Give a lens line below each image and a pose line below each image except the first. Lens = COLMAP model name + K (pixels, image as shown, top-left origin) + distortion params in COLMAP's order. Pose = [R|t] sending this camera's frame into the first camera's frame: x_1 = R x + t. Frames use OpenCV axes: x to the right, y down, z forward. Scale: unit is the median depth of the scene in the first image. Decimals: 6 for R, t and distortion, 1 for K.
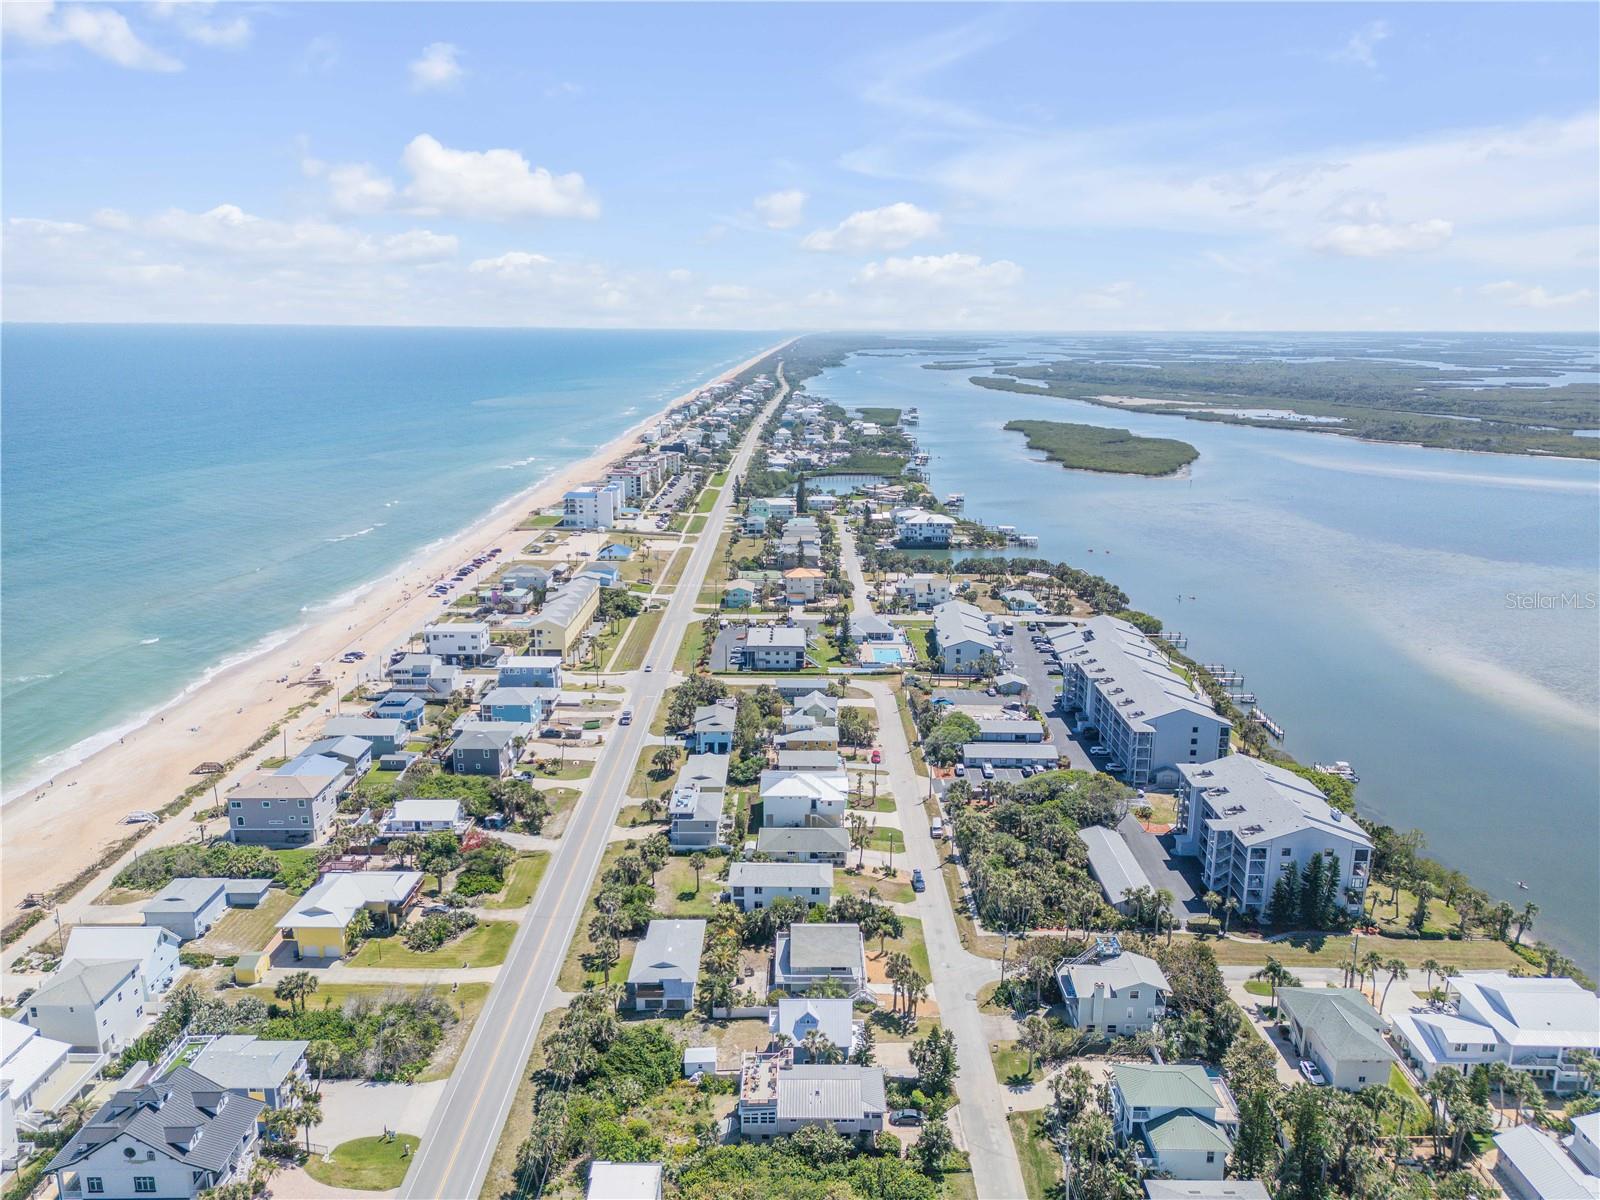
lens RADIAL K [[1136.2, 0, 804.3], [0, 1136.2, 607.5], [0, 0, 1]] dist [0.085561, -0.090794]
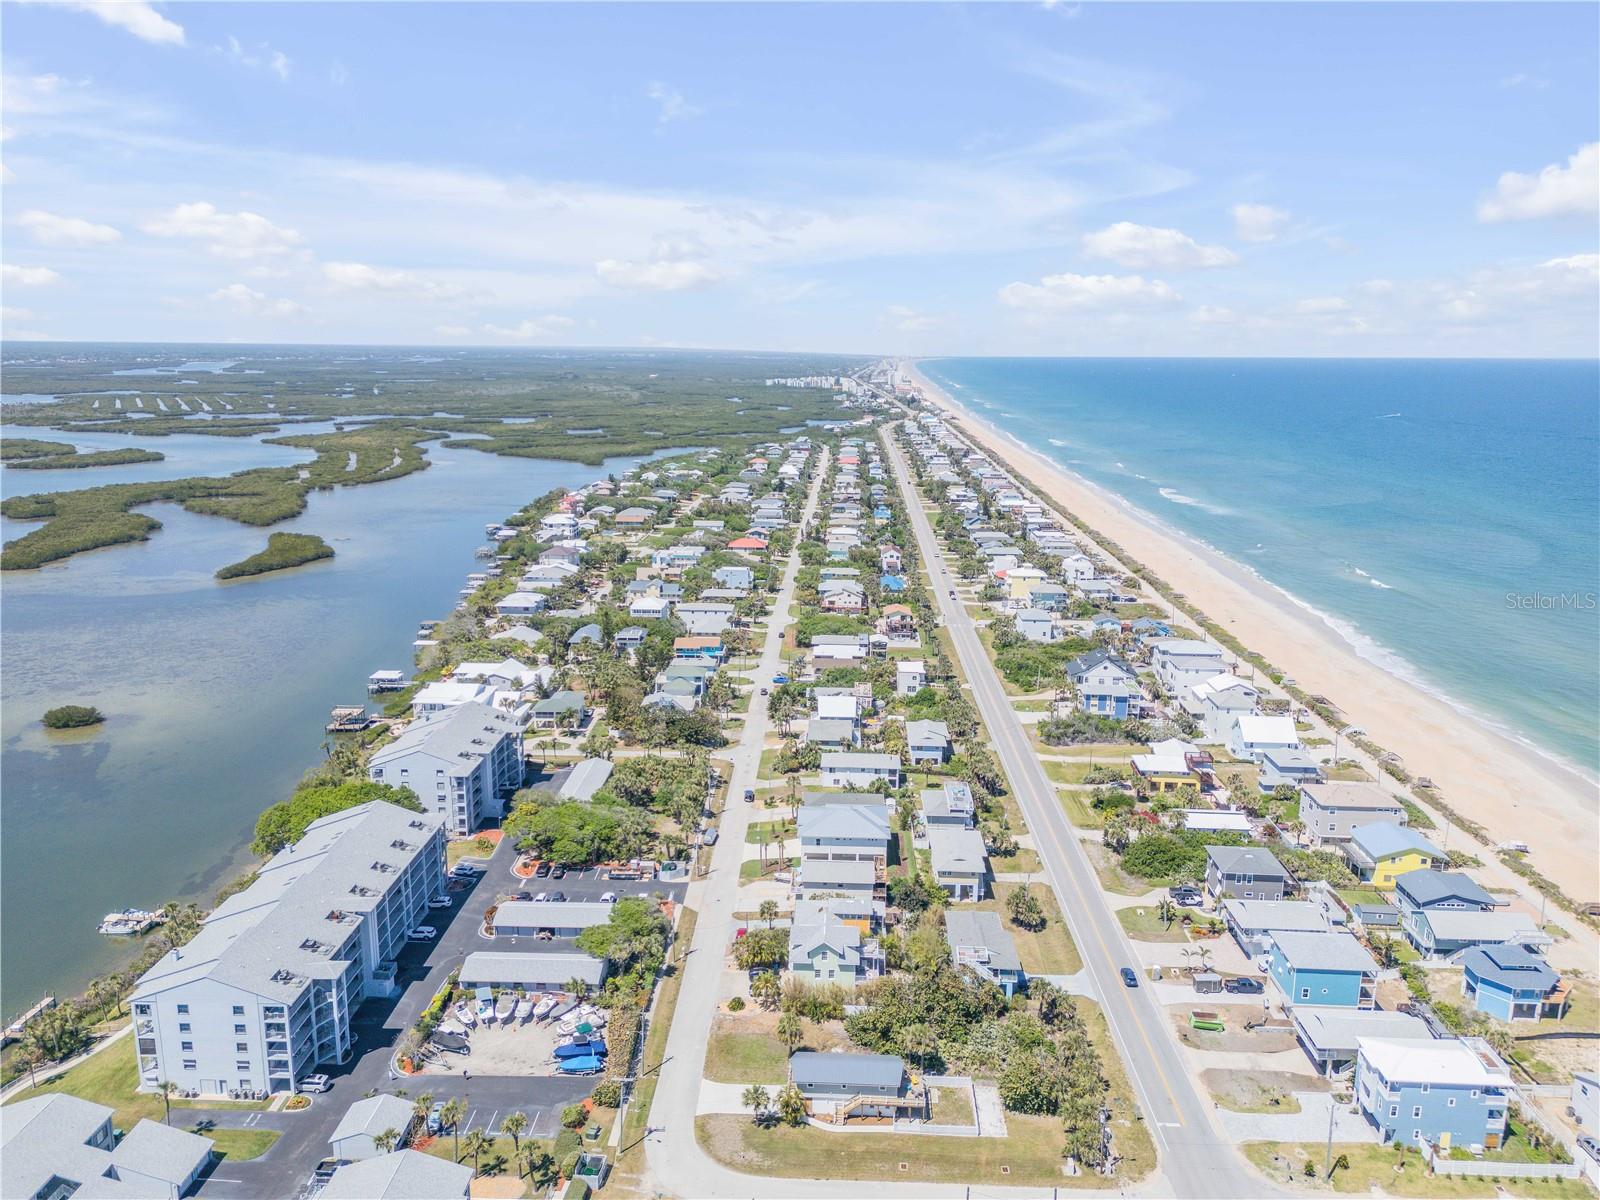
lens RADIAL K [[1133.0, 0, 822.4], [0, 1133.0, 577.2], [0, 0, 1]] dist [0.078271, -0.077300]
pose [[-0.999387, -0.023995, 0.025511, -0.003335], [-0.010875, 0.905032, 0.425205, -0.354544], [-0.033291, 0.424666, -0.904738, 1.441942]]
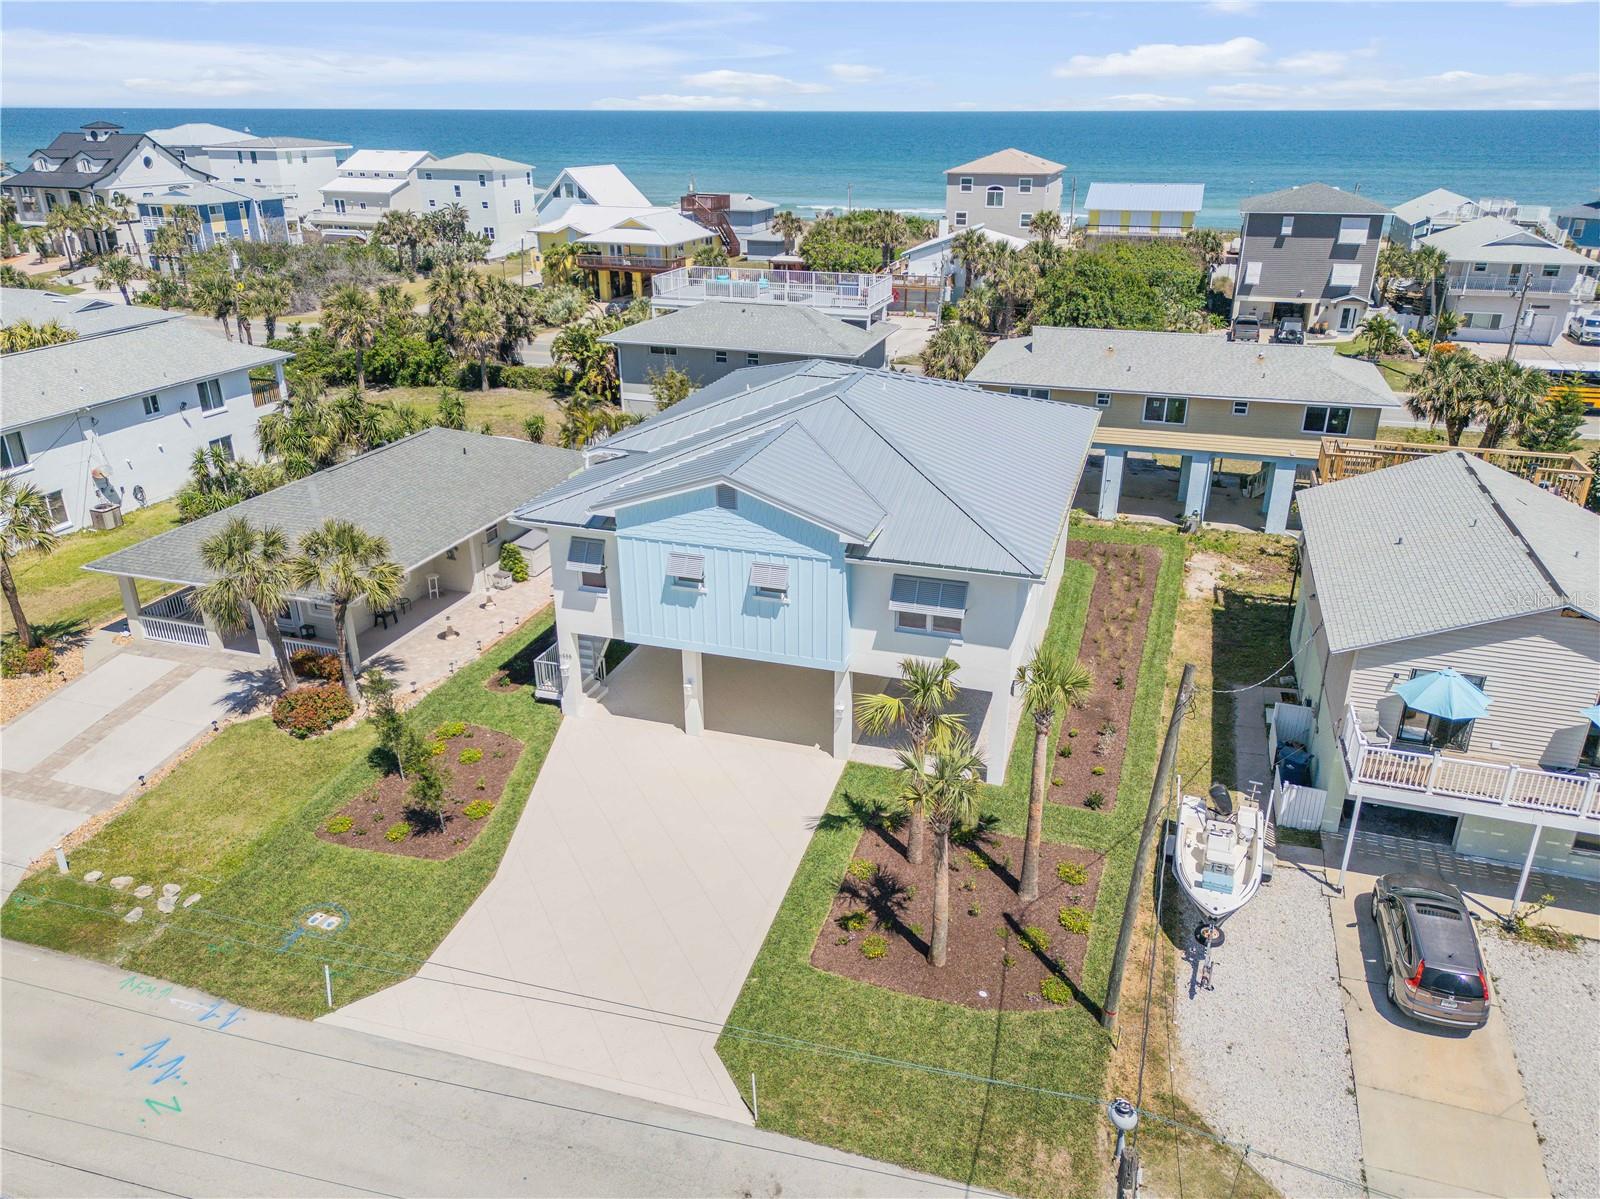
lens RADIAL K [[1136.2, 0, 804.3], [0, 1136.2, 607.0], [0, 0, 1]] dist [0.085561, -0.090794]
pose [[-0.311260, 0.372608, -0.874232, 0.120158], [-0.232762, 0.862018, 0.450274, 0.084143], [0.921379, 0.343640, -0.181583, 0.835295]]
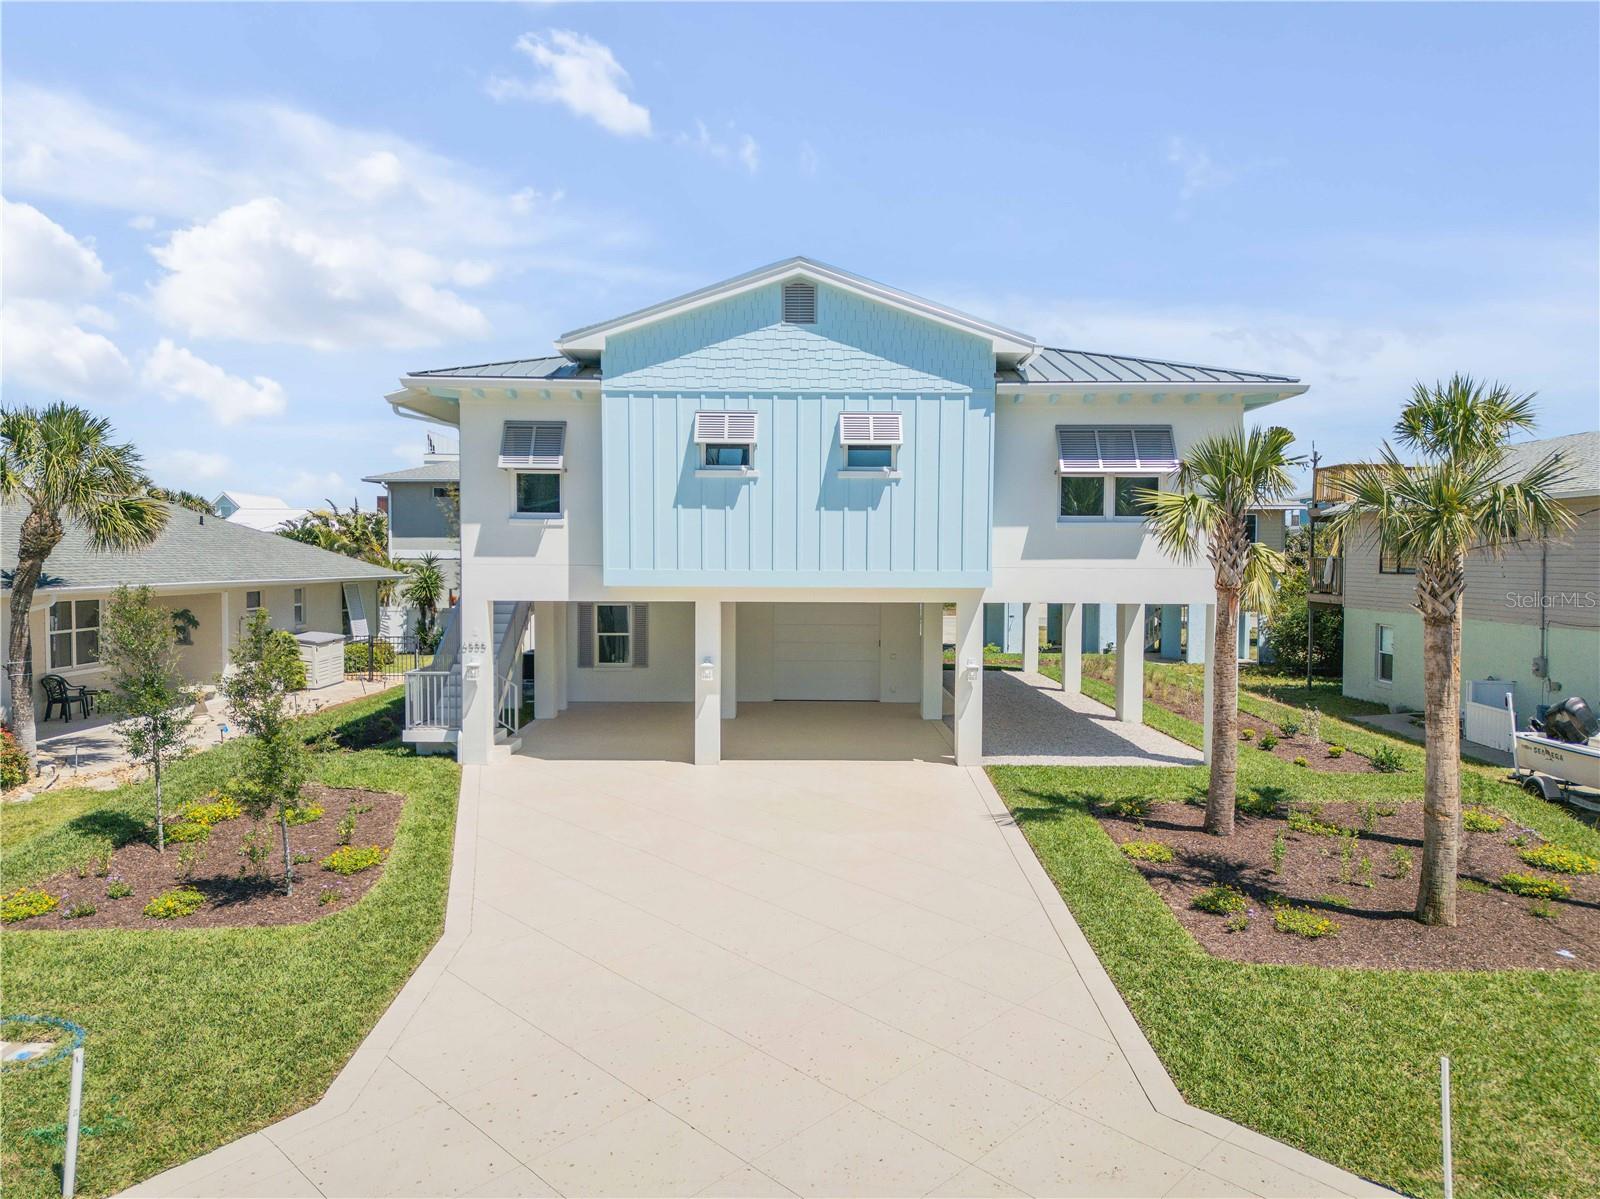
lens RADIAL K [[1136.2, 0, 804.3], [0, 1136.2, 607.0], [0, 0, 1]] dist [0.085561, -0.090794]
pose [[-0.002839, 0.039906, -0.999199, 0.095043], [-0.248415, 0.967854, 0.039360, 0.136469], [0.968650, 0.248328, 0.007166, 0.811315]]
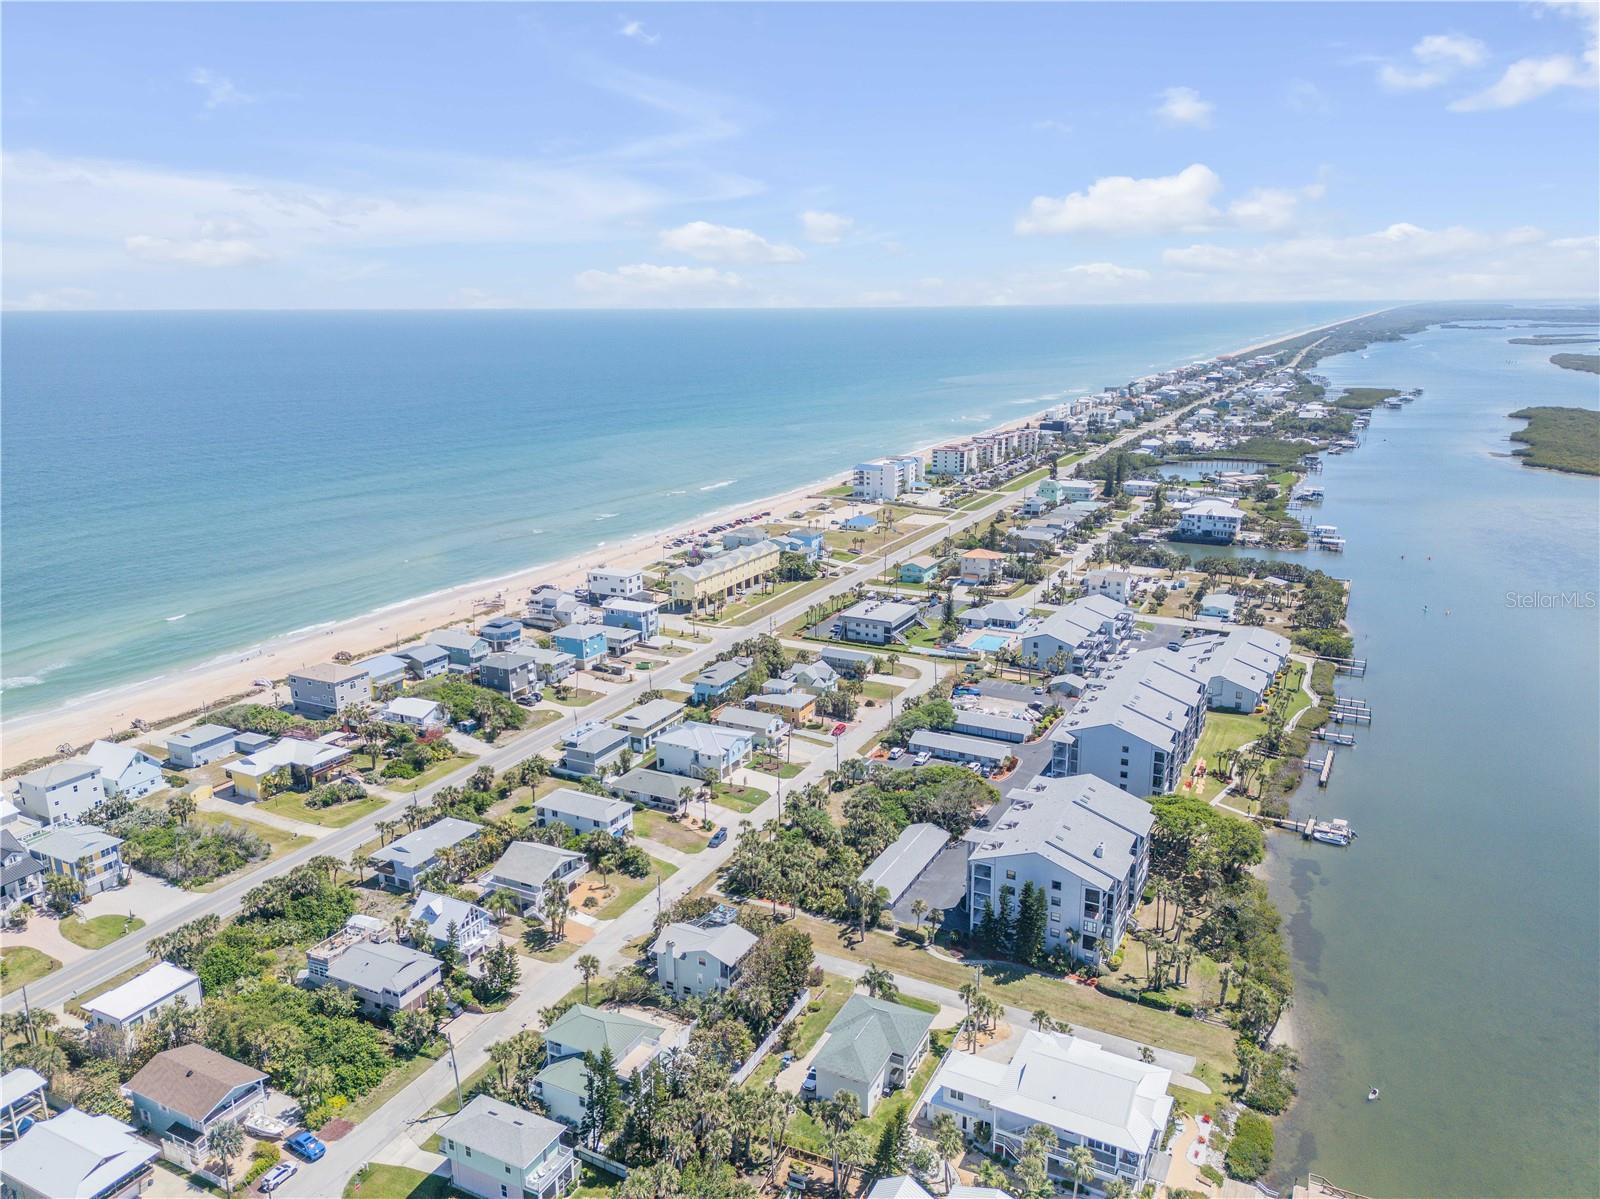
lens RADIAL K [[1149.0, 0, 805.5], [0, 1149.0, 595.5], [0, 0, 1]] dist [0.089349, -0.105508]
pose [[0.888684, 0.099730, -0.447542, 0.445808], [-0.096823, 0.994866, 0.029434, -0.013449], [0.448180, 0.017175, 0.893778, 0.067584]]
